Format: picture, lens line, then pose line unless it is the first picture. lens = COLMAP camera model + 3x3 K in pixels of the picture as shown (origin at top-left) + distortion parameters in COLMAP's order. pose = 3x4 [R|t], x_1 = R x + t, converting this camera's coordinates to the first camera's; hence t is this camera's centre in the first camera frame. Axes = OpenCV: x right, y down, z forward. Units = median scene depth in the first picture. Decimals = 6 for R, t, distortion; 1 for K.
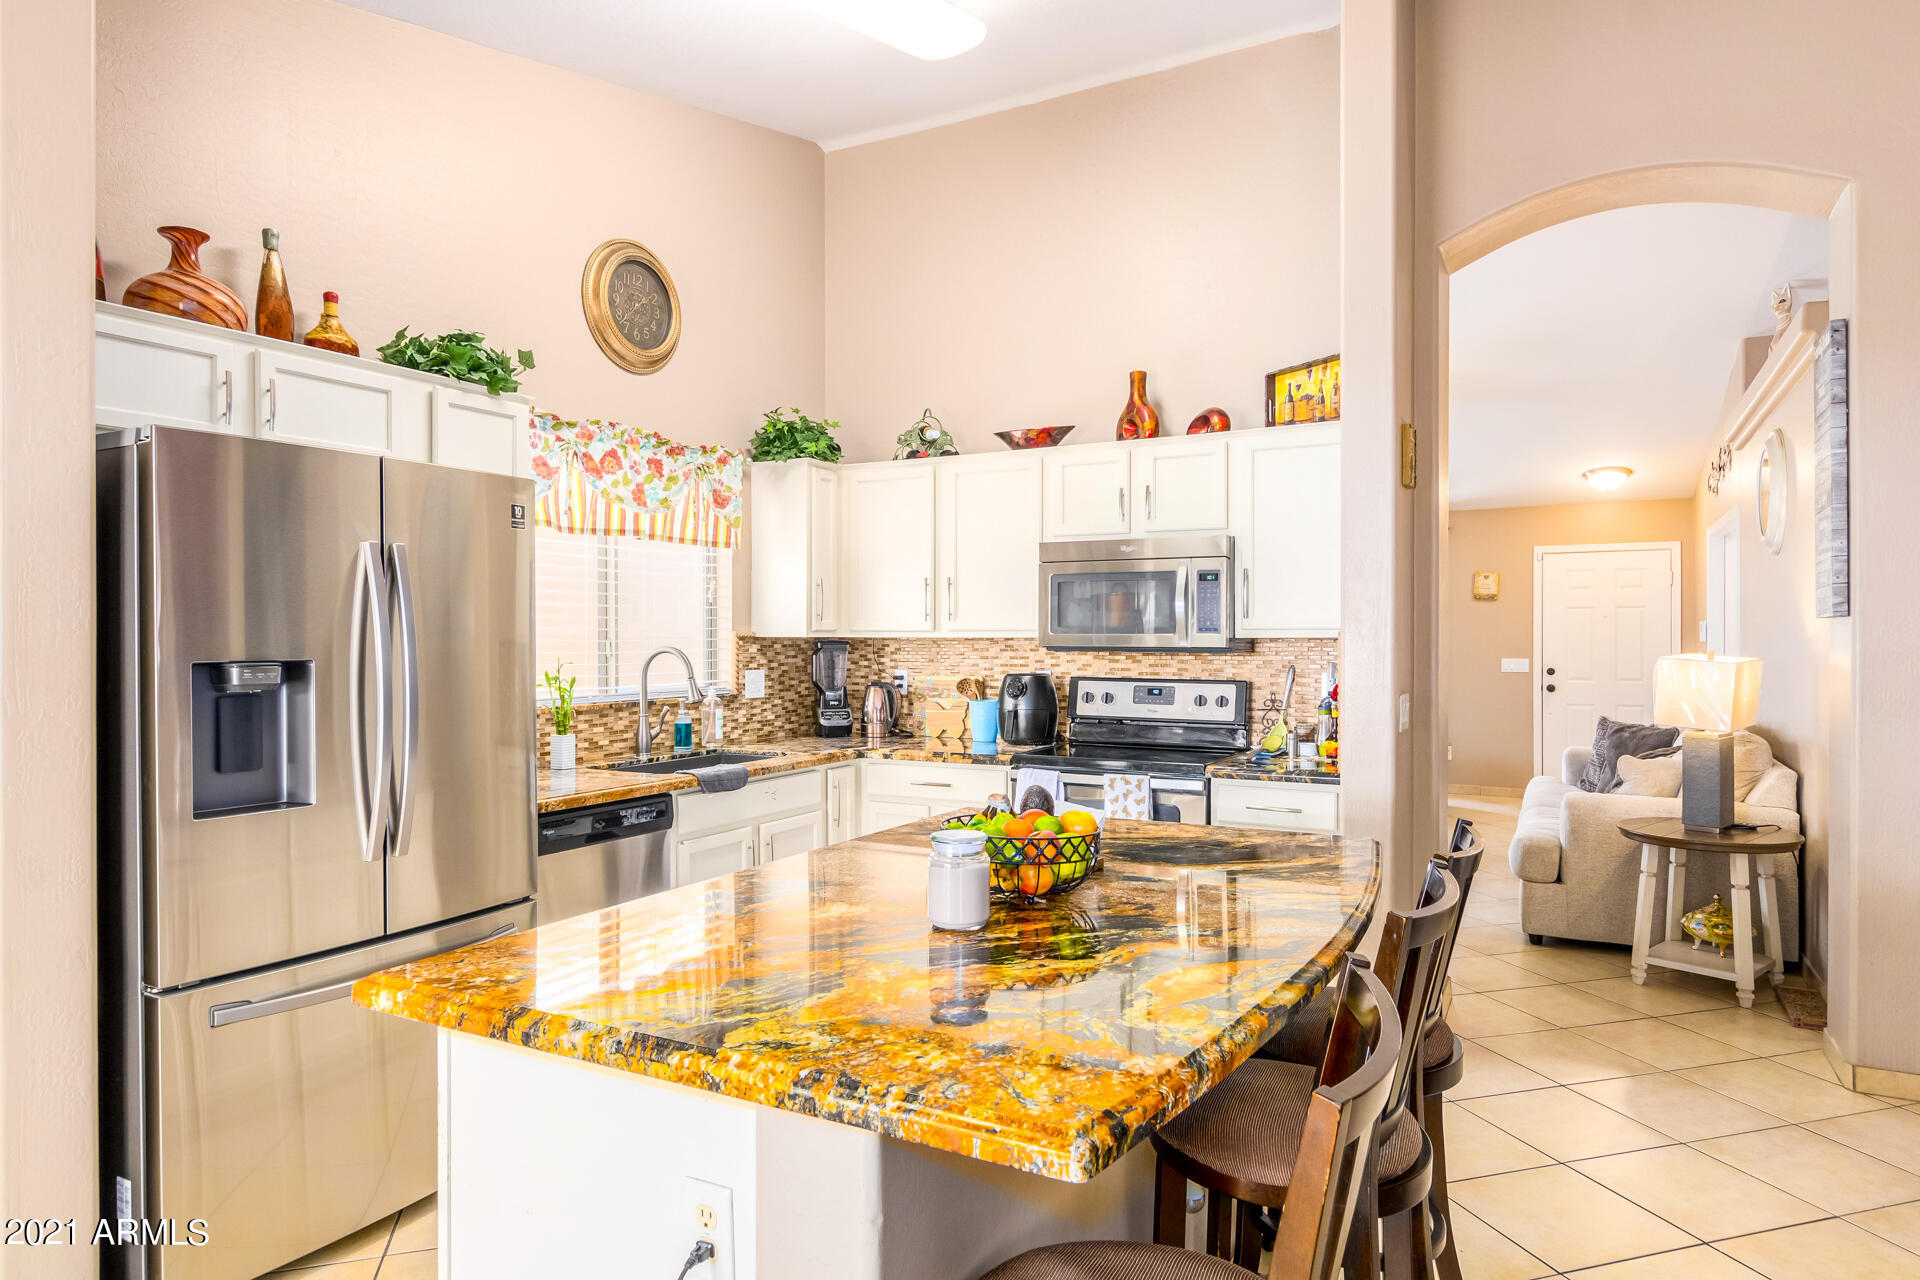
lens RADIAL K [[1122.0, 0, 960.0], [0, 1122.0, 640.0], [0, 0, 1]] dist [-0.001838, -0.000053]
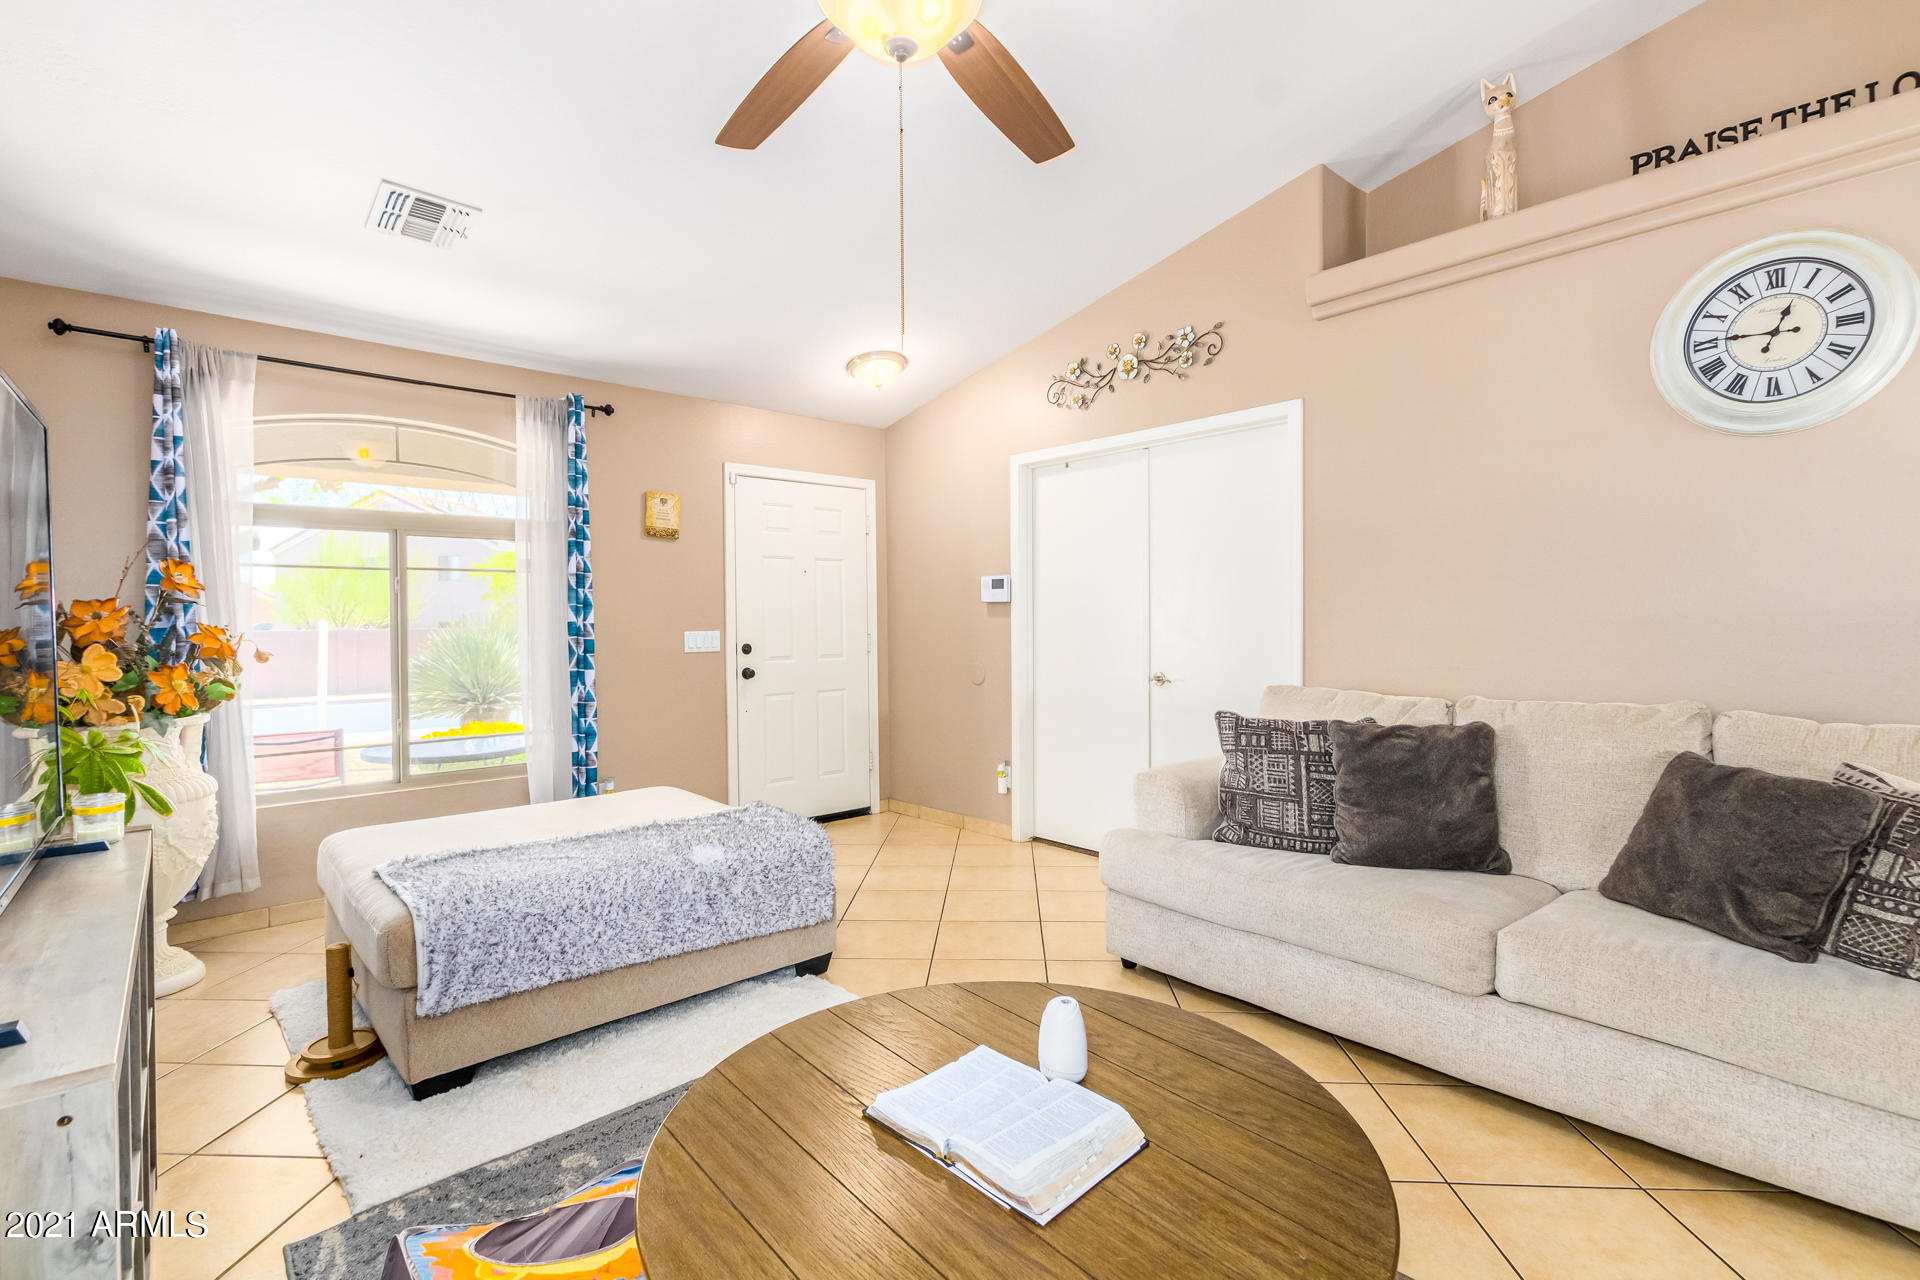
lens RADIAL K [[880.7, 0, 962.2], [0, 880.7, 622.3], [0, 0, 1]] dist [0.000942, -0.000155]
pose [[0.340456, 0.000451, 0.940260, 0.140974], [0.007940, 0.999963, -0.003355, 0.030908], [-0.940227, 0.008608, 0.340439, 1.466124]]
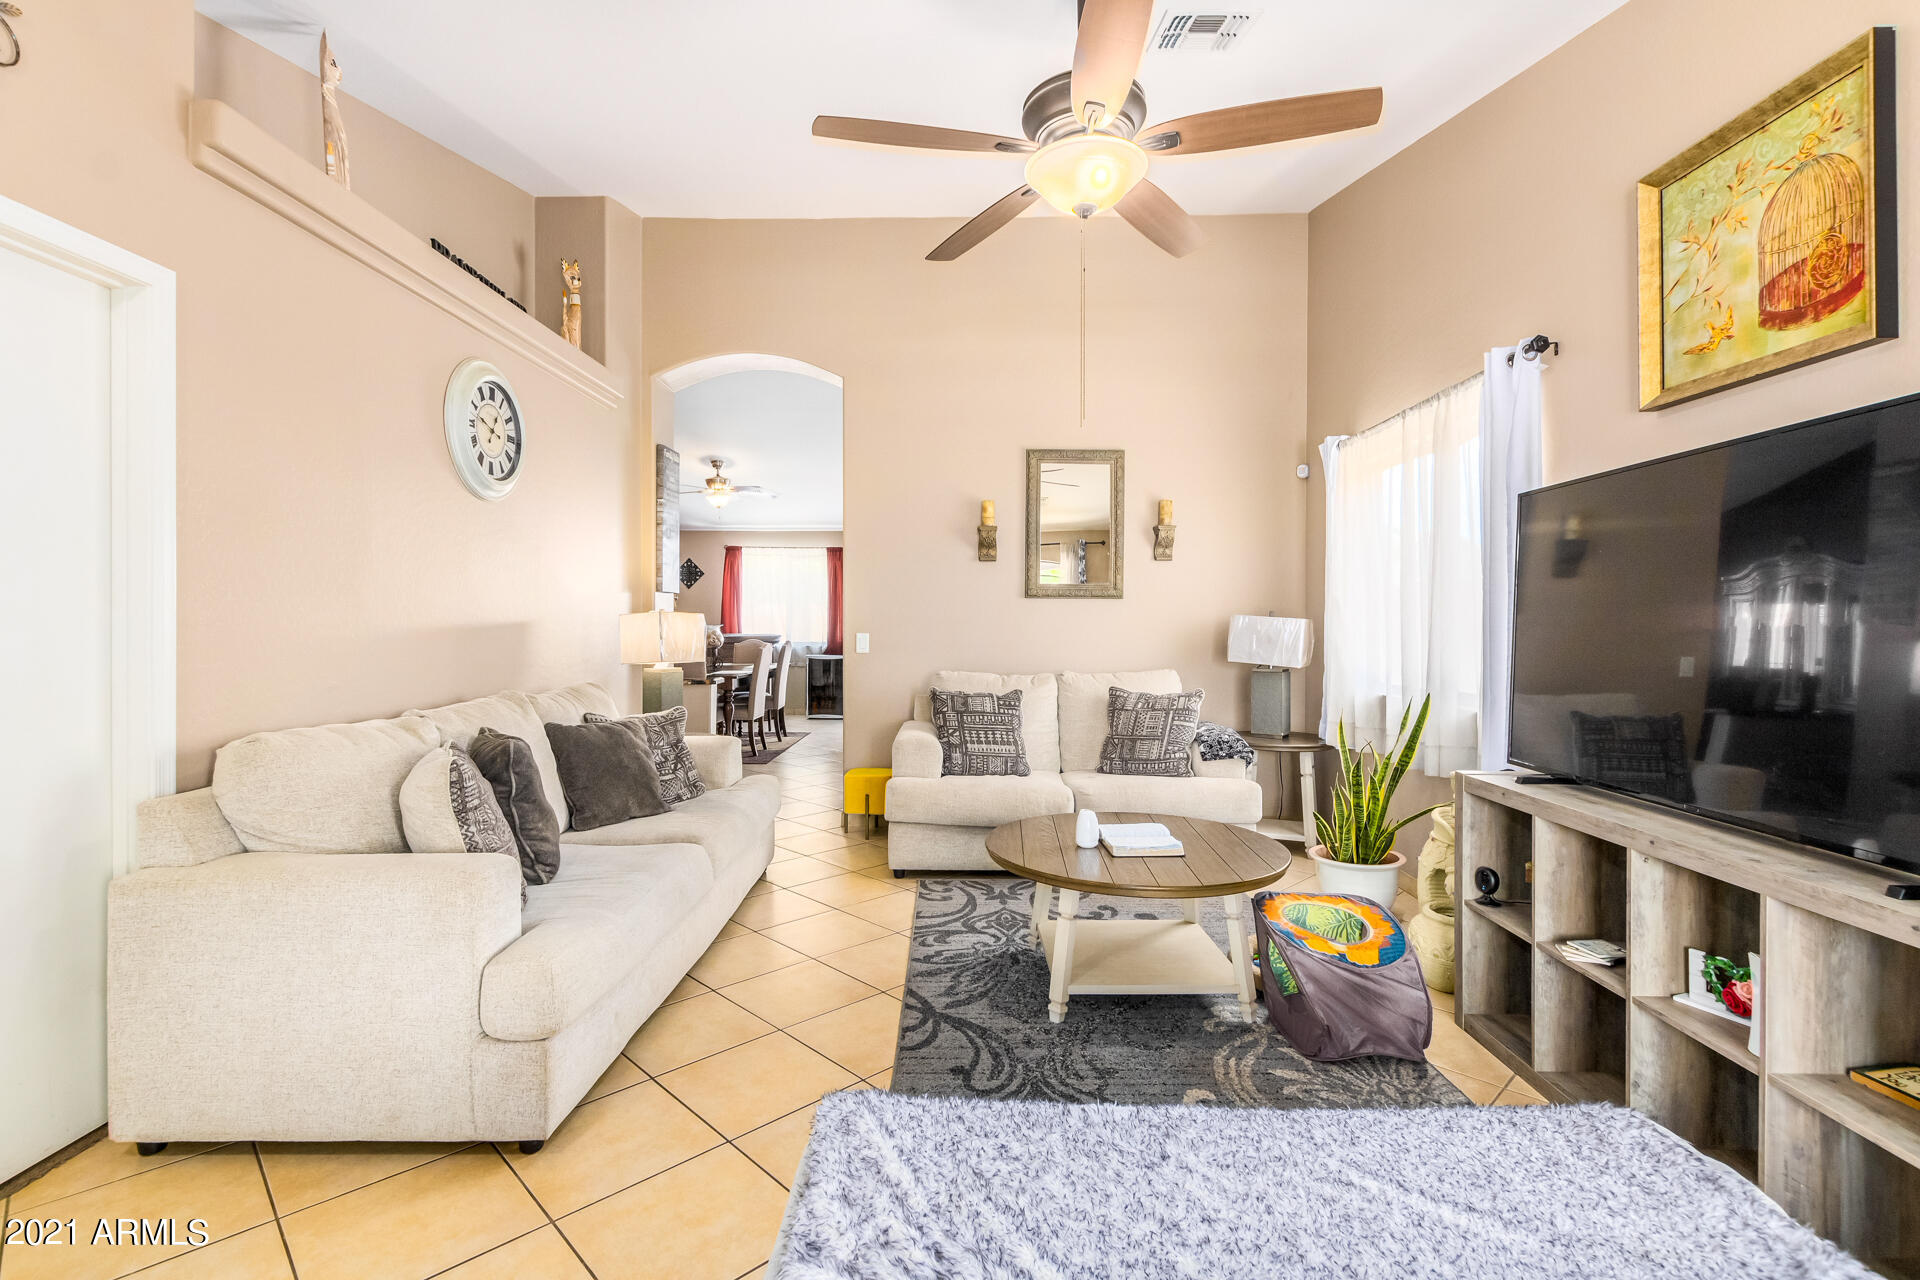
lens RADIAL K [[885.3, 0, 959.9], [0, 885.3, 626.3], [0, 0, 1]] dist [0.003903, 0.000081]
pose [[-0.880841, 0.002982, -0.473402, 0.844176], [-0.000936, 0.999967, 0.008041, 0.021142], [0.473411, 0.007526, -0.880810, 2.085343]]
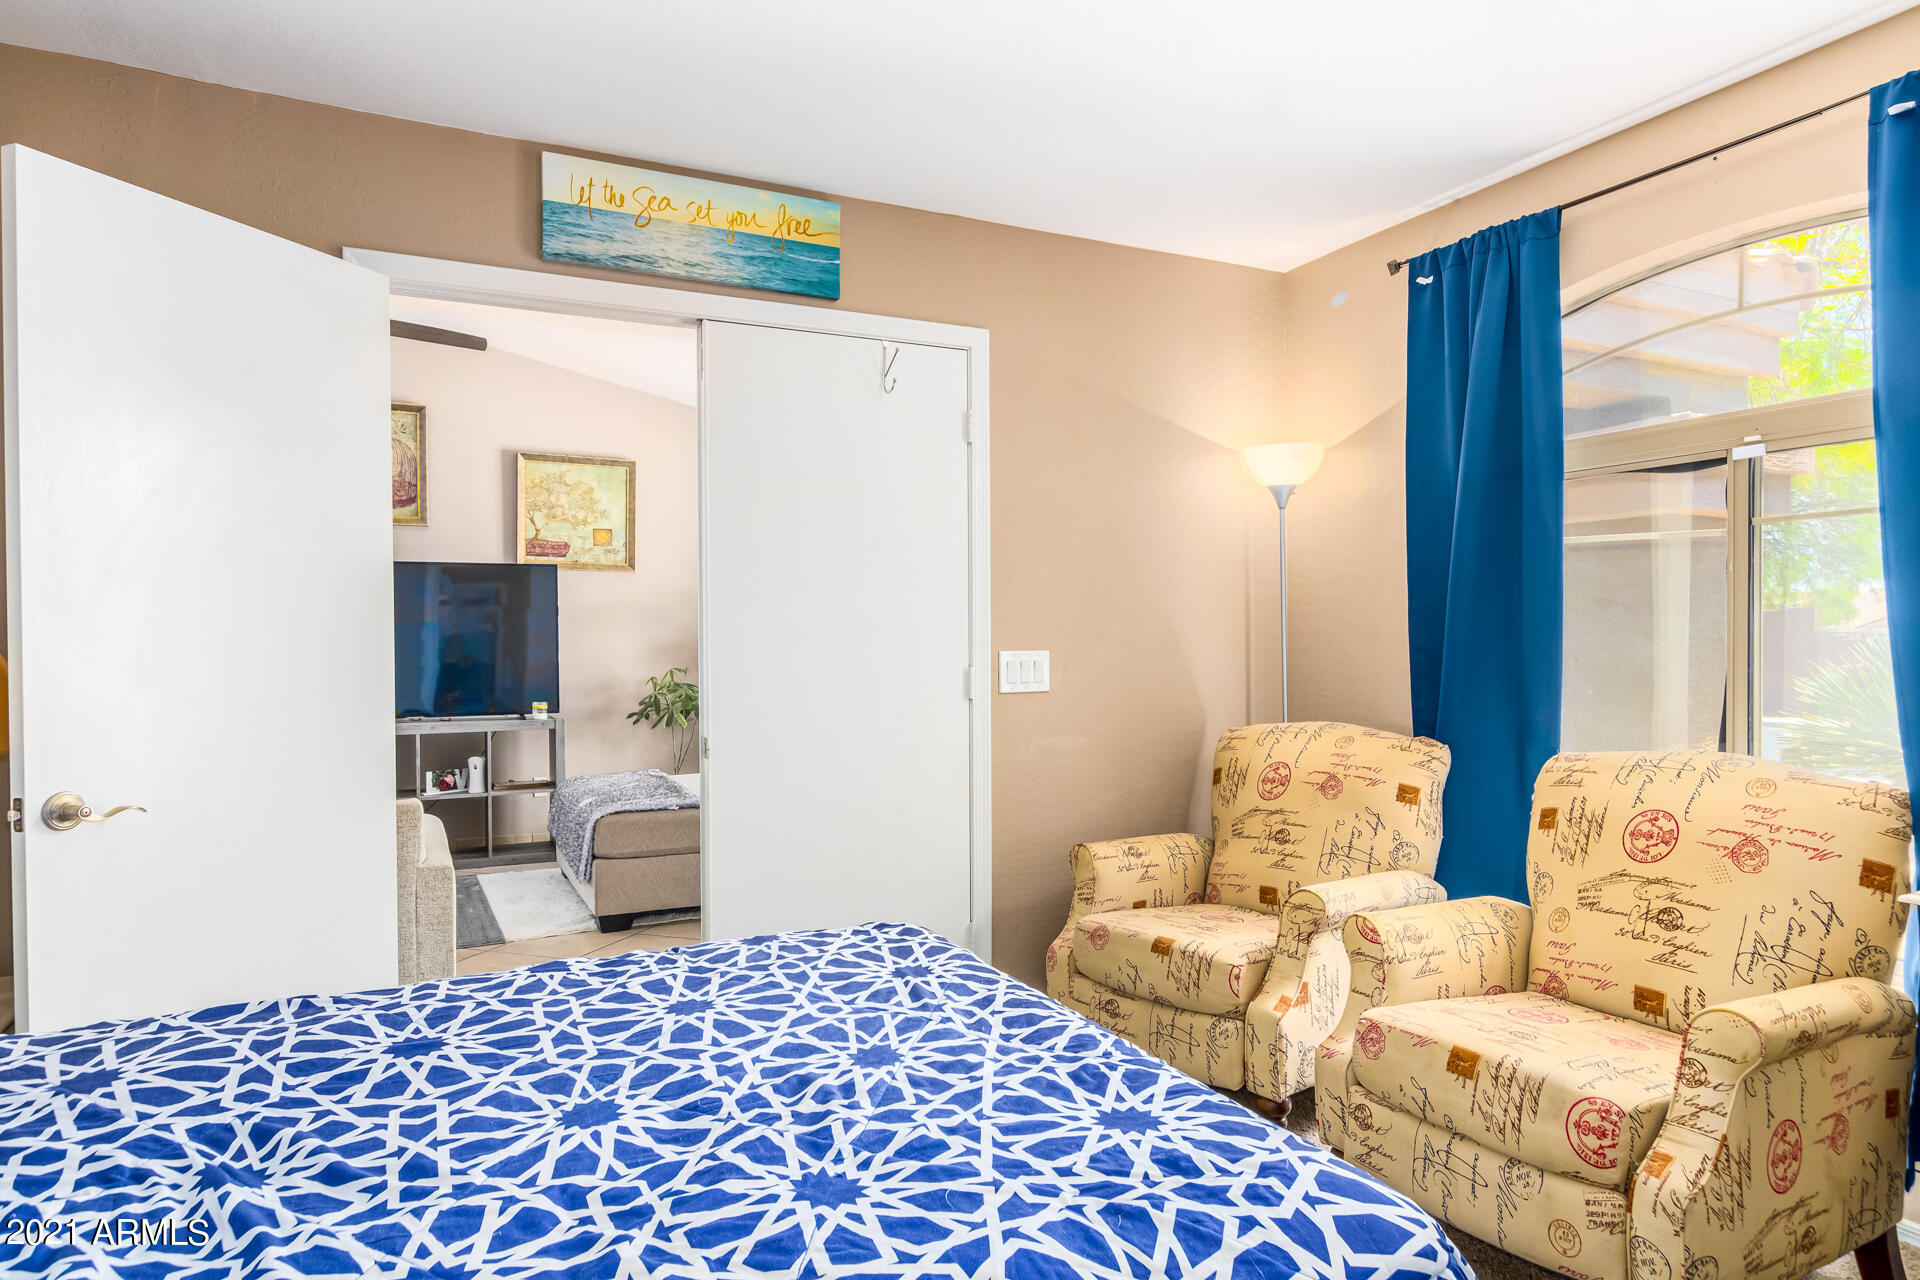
lens RADIAL K [[1122.0, 0, 960.0], [0, 1122.0, 640.0], [0, 0, 1]] dist [-0.001838, -0.000053]
pose [[0.818063, -0.008689, -0.575063, 1.599650], [0.005854, 0.999960, -0.006781, 0.040519], [0.575099, 0.002180, 0.818081, 1.146561]]
